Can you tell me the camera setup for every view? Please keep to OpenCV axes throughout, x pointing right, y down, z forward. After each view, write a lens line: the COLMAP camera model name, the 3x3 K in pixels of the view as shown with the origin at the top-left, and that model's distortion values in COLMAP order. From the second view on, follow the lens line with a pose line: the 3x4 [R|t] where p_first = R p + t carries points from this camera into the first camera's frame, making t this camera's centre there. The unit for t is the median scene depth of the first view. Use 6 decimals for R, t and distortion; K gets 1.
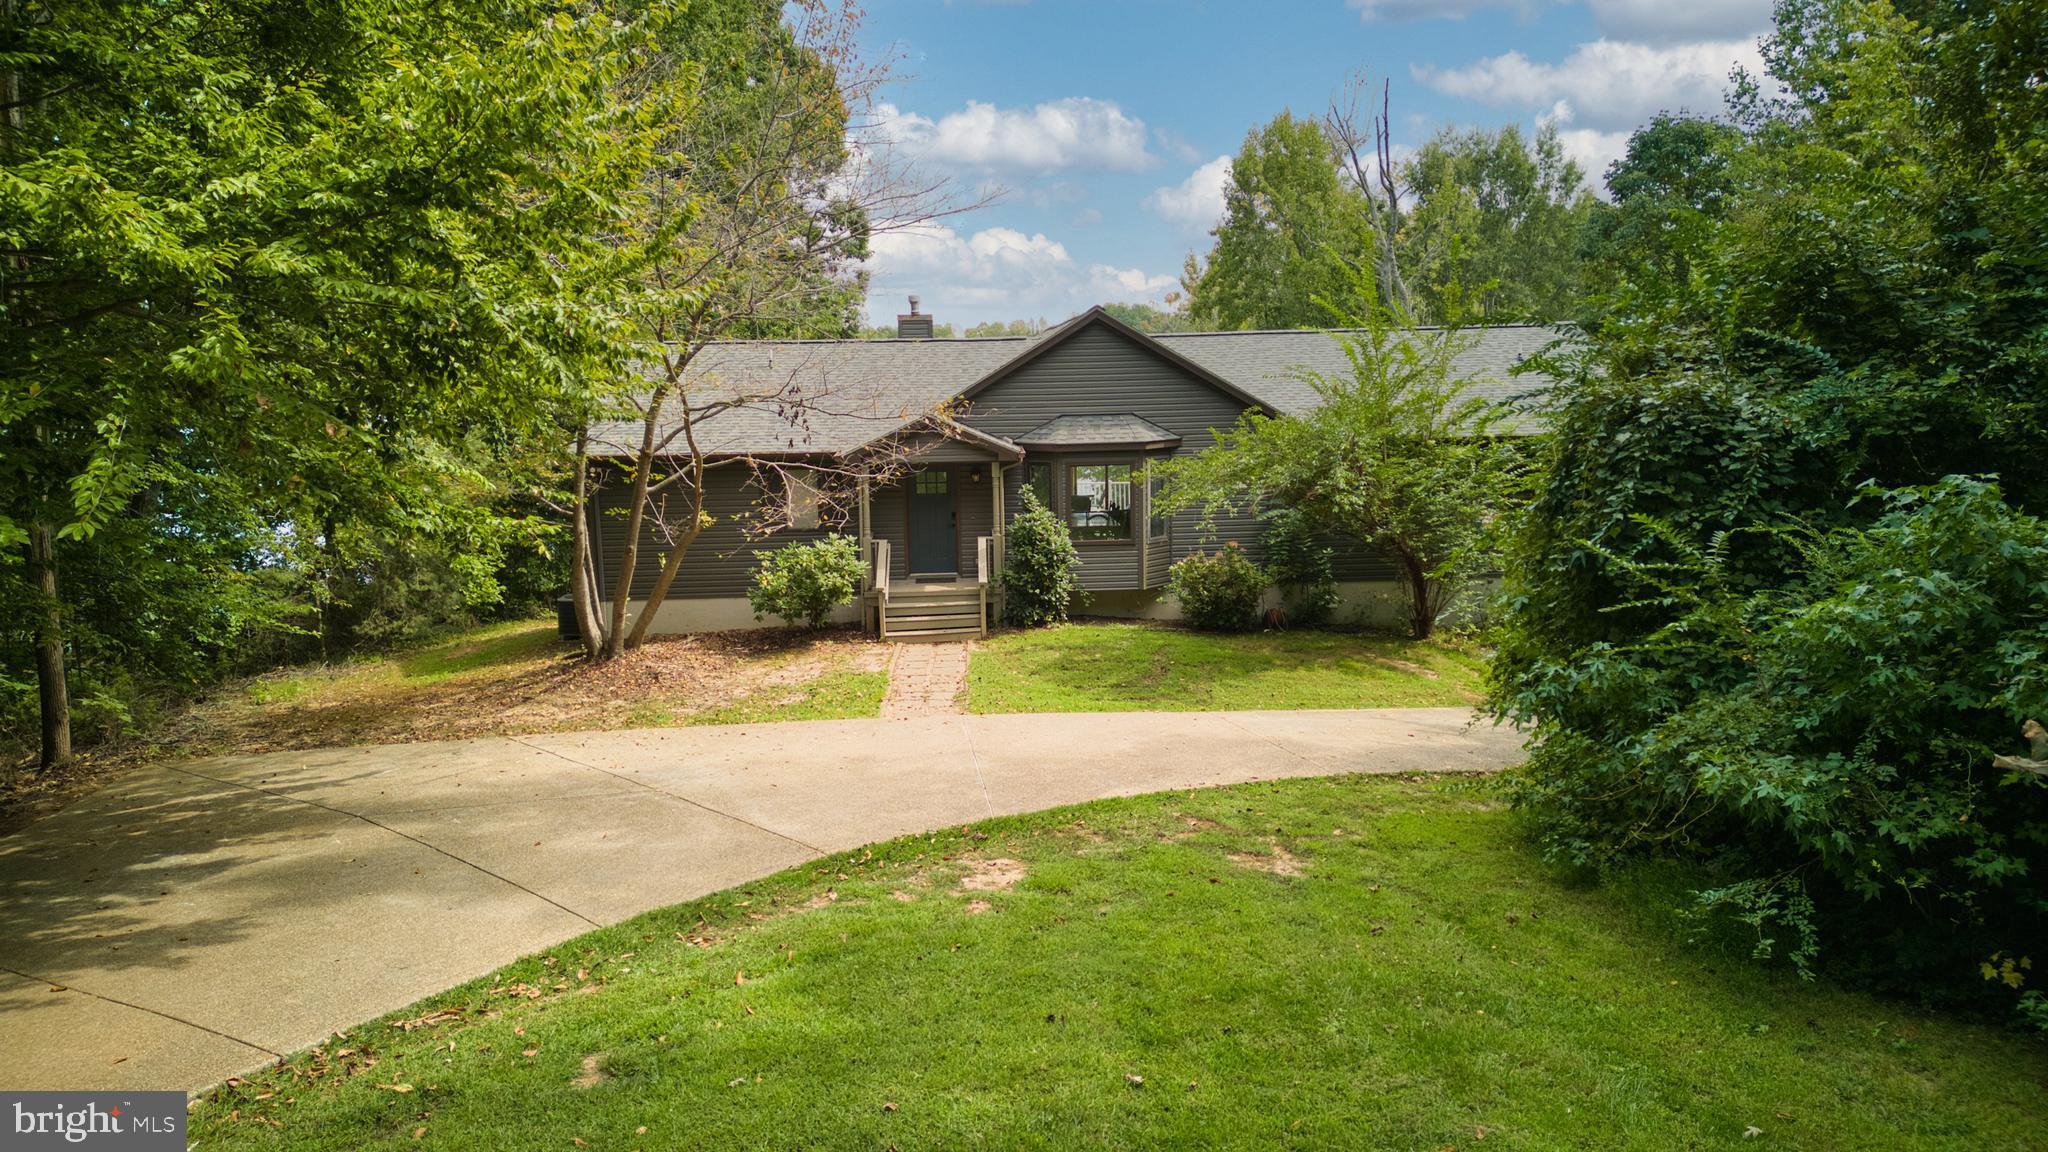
lens RADIAL K [[1495.6, 0, 992.5], [0, 1495.6, 580.1], [0, 0, 1]] dist [0.070997, -0.098658]
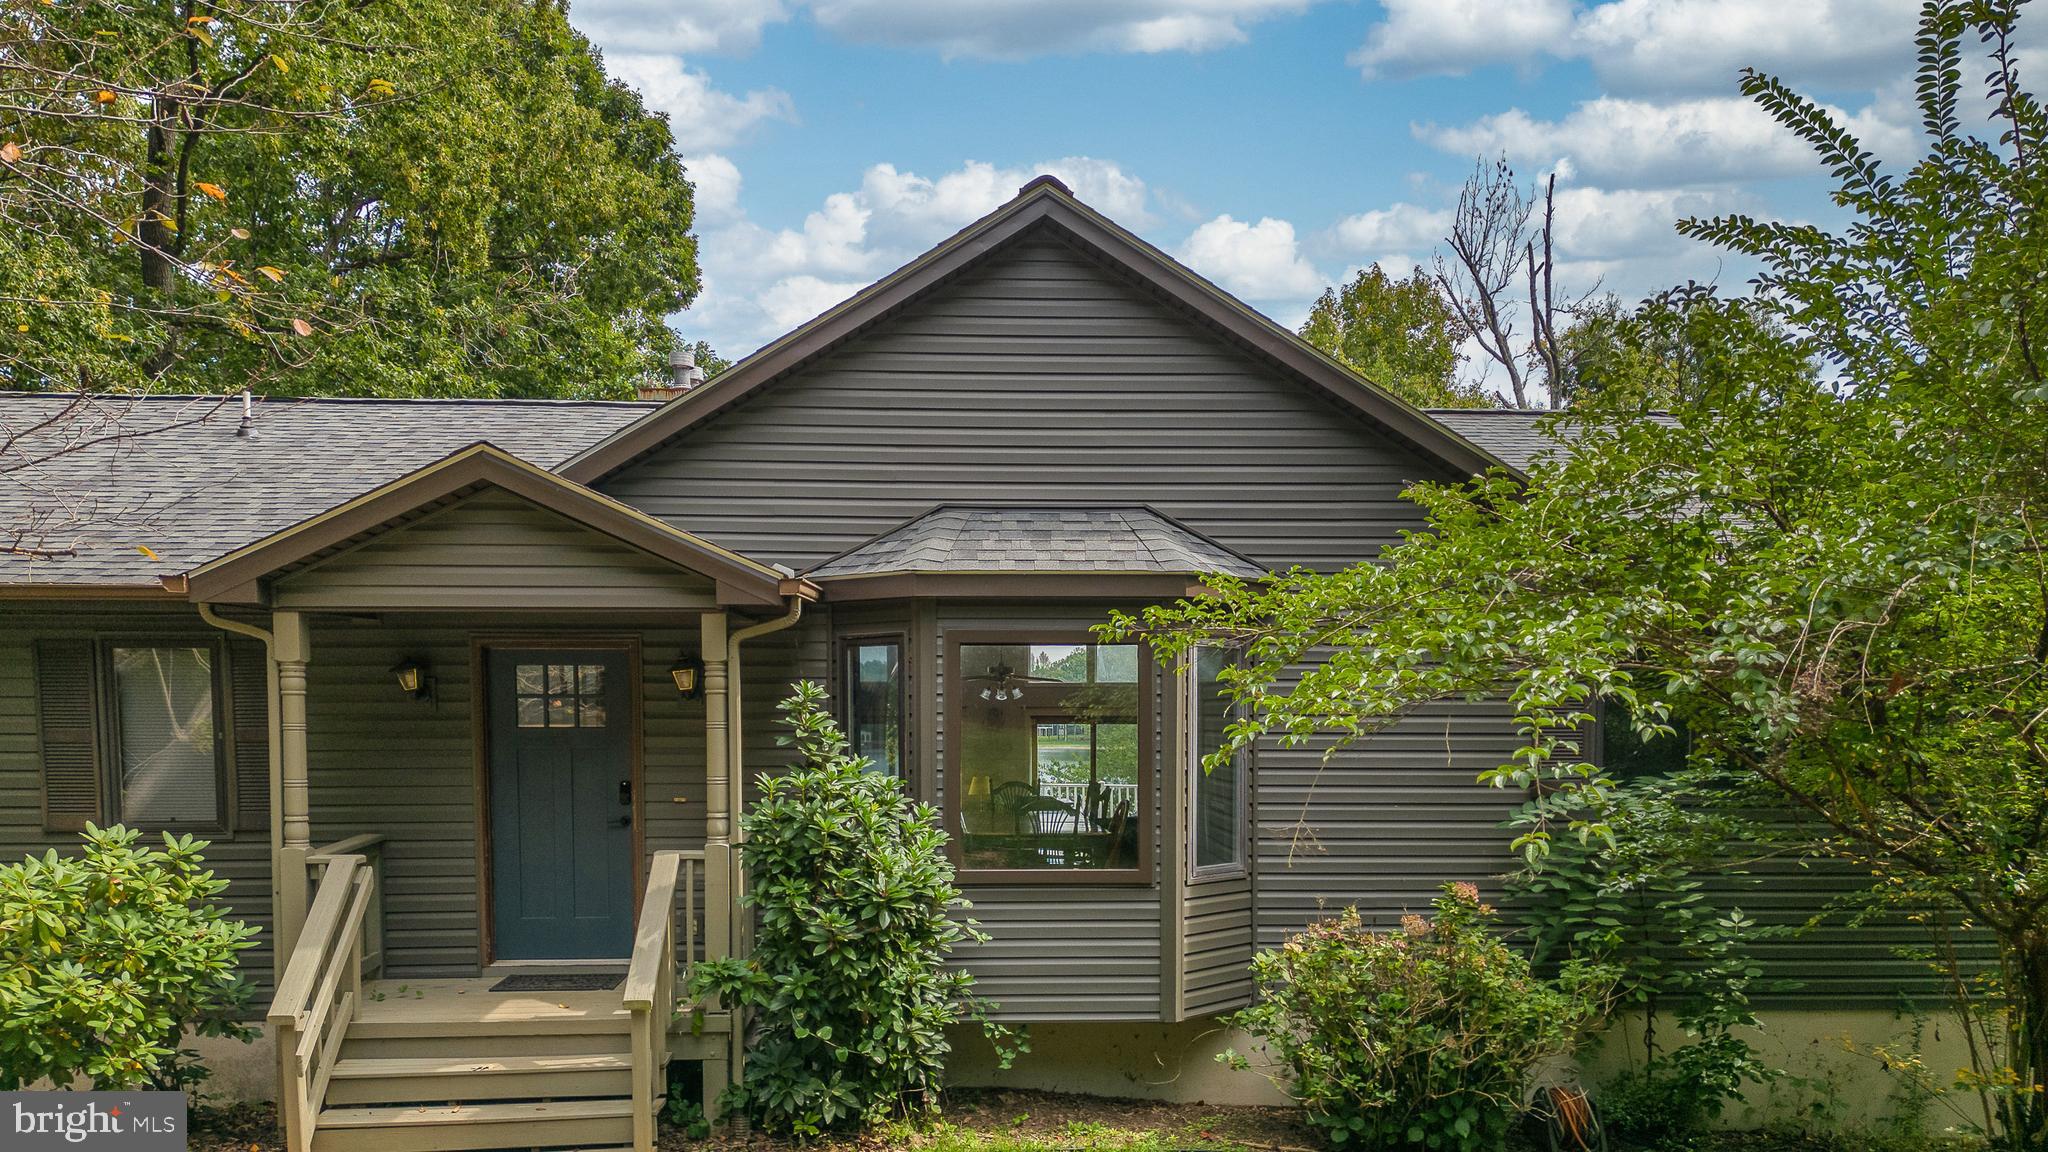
lens RADIAL K [[1522.8, 0, 1025.8], [0, 1522.8, 795.7], [0, 0, 1]] dist [0.067291, -0.000929]
pose [[0.999650, 0.021092, 0.015960, 0.063348], [-0.019480, 0.995273, -0.095143, -0.011139], [-0.017891, 0.094799, 0.995336, 0.679270]]
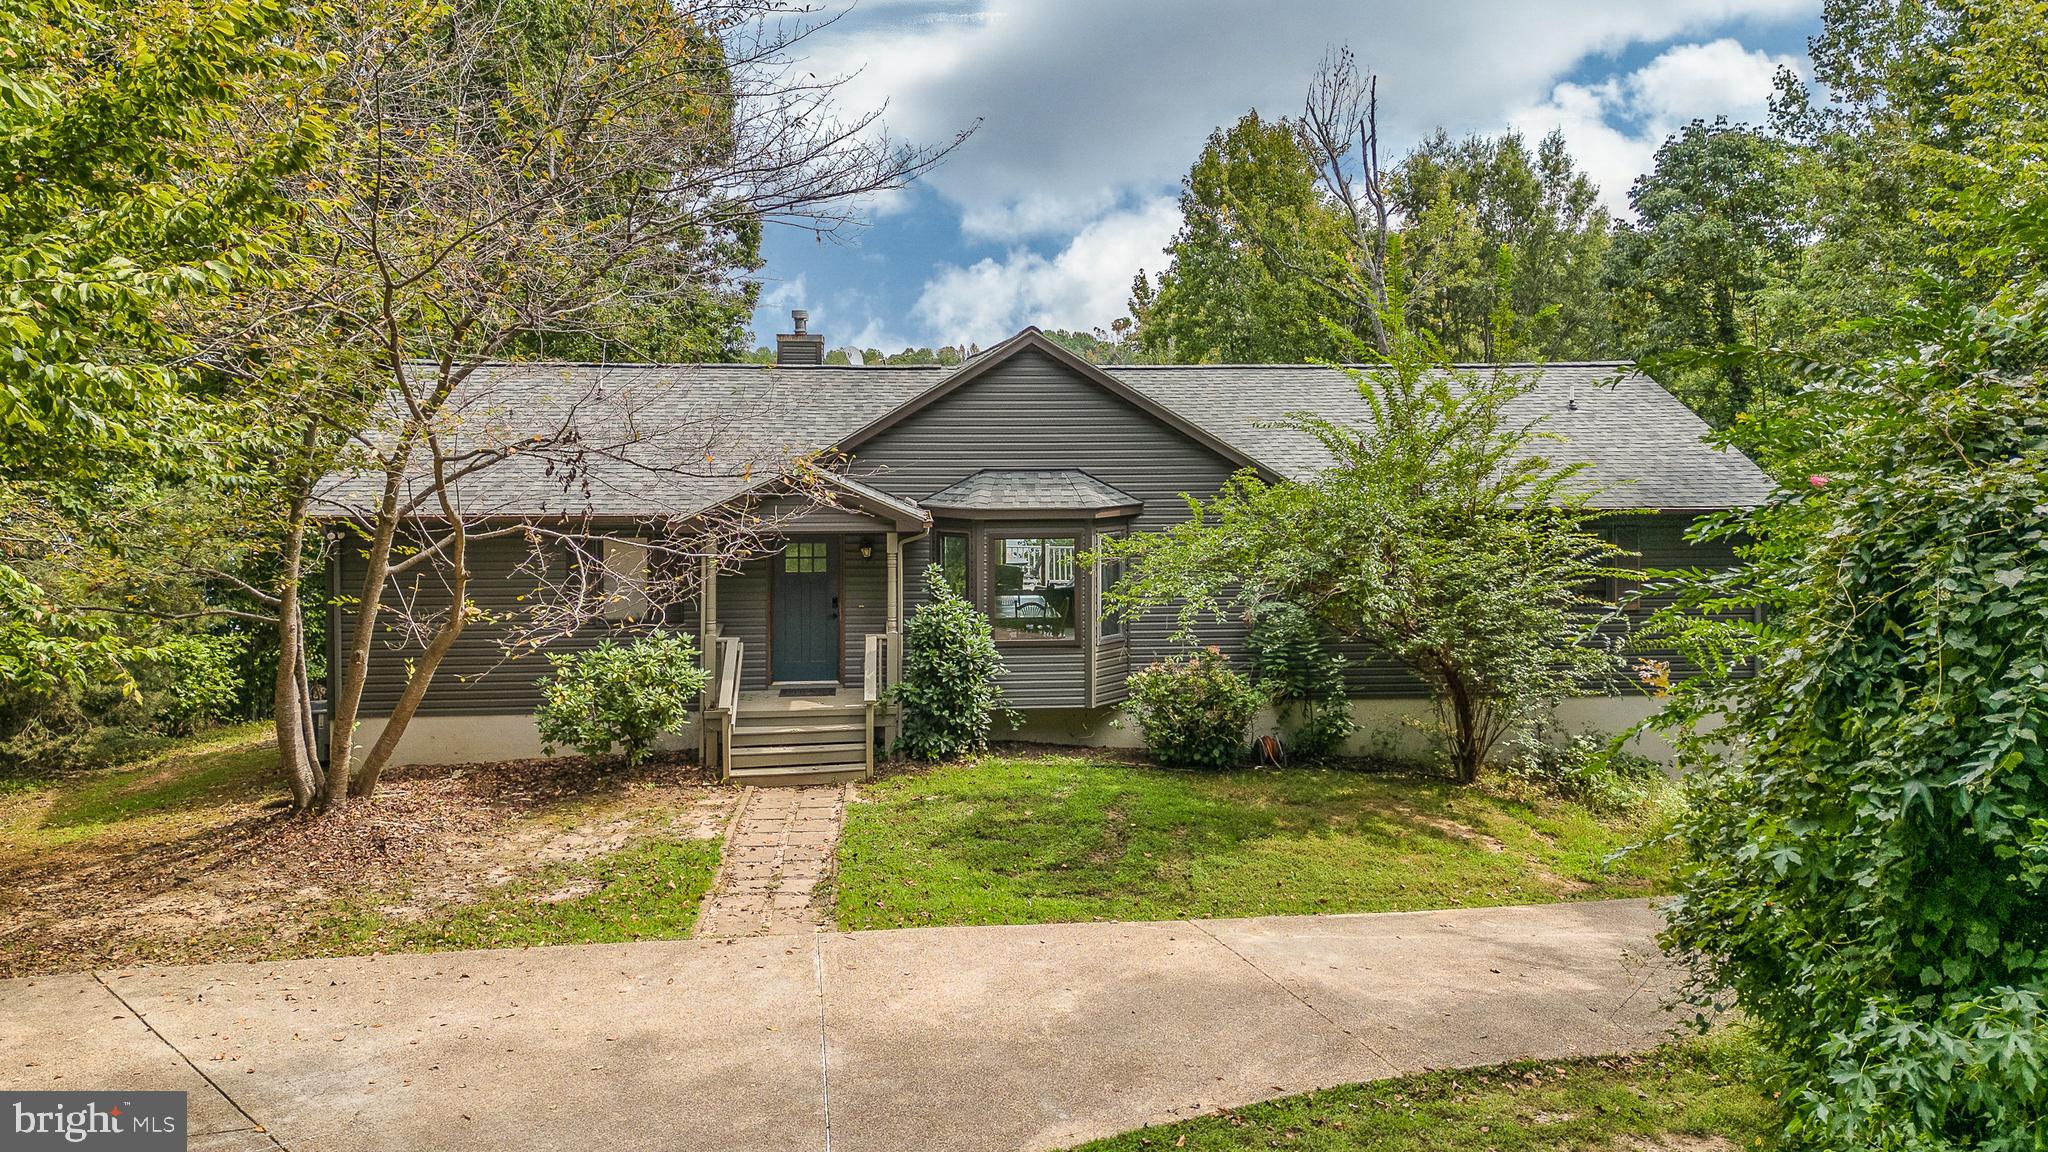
lens RADIAL K [[1641.0, 0, 1022.7], [0, 1641.0, 433.9], [0, 0, 1]] dist [0.080487, -0.002987]
pose [[0.997928, 0.017770, 0.061832, 0.015411], [-0.010290, 0.992810, -0.119255, -0.031557], [-0.063507, 0.118371, 0.990936, 0.192680]]
